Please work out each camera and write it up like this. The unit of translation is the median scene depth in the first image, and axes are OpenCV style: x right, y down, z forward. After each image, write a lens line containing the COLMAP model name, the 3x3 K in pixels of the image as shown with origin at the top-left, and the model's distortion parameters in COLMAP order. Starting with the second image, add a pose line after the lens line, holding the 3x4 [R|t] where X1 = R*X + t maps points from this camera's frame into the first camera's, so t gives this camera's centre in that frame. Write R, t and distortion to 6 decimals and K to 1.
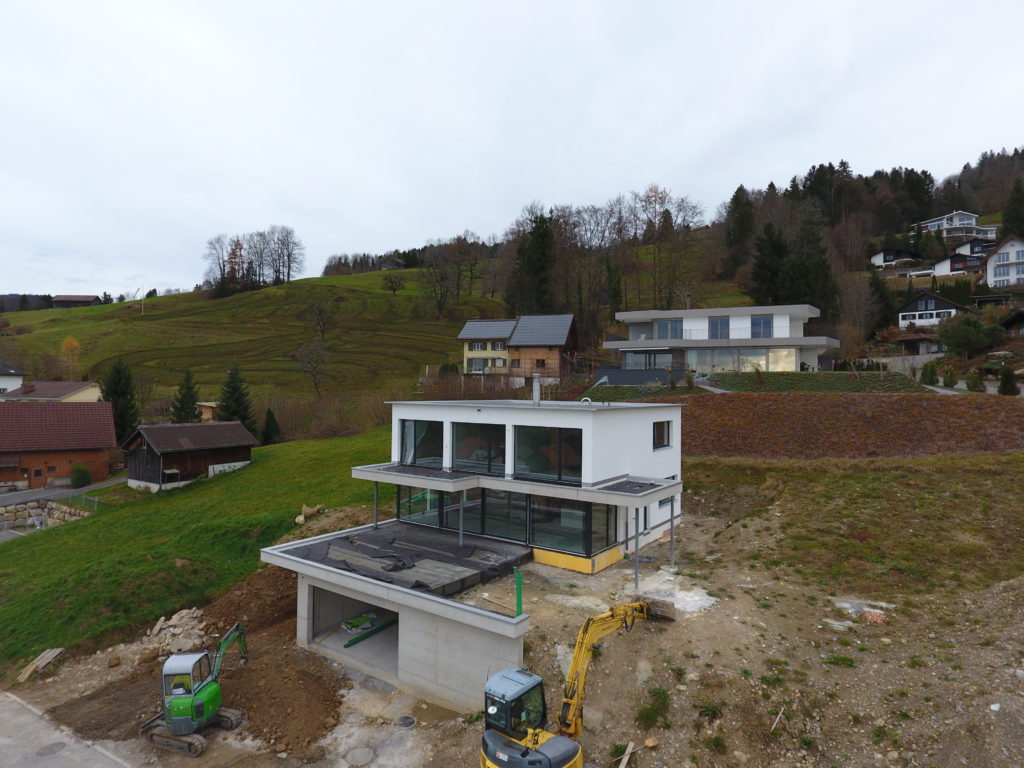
lens RADIAL K [[597.8, 0, 513.2], [0, 597.8, 390.4], [0, 0, 1]] dist [0.001962, -0.004628]
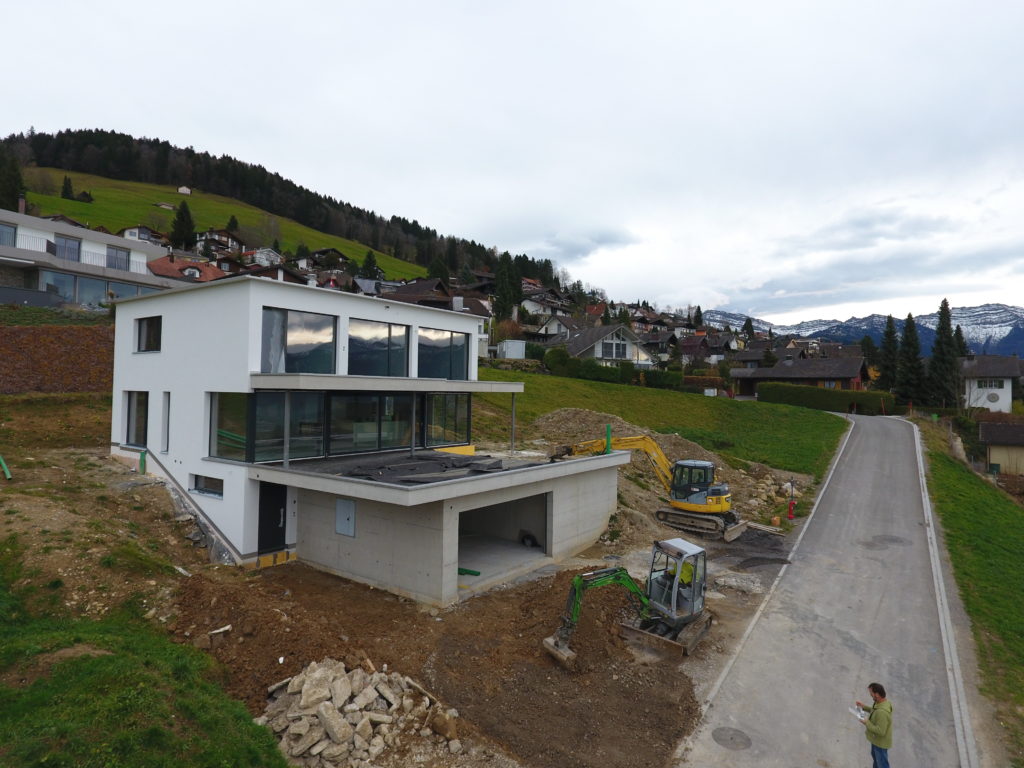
lens RADIAL K [[597.8, 0, 513.2], [0, 597.8, 390.4], [0, 0, 1]] dist [0.001962, -0.004628]
pose [[0.017500, -0.008001, 0.999815, -0.298115], [-0.009477, 0.999922, 0.008168, 0.047842], [-0.999802, -0.009618, 0.017423, 0.258828]]
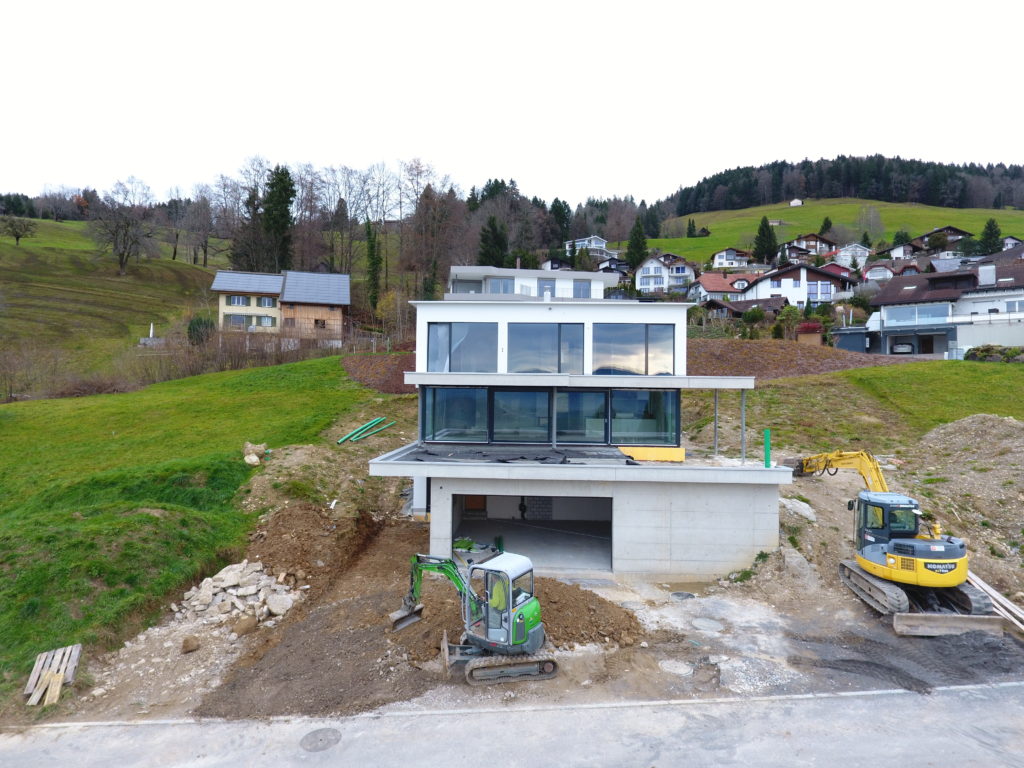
lens RADIAL K [[597.8, 0, 513.2], [0, 597.8, 390.4], [0, 0, 1]] dist [0.001962, -0.004628]
pose [[0.839759, -0.000670, 0.542958, -0.197919], [-0.001098, 0.999995, 0.002933, 0.051874], [-0.542958, -0.003059, 0.839754, 0.081803]]
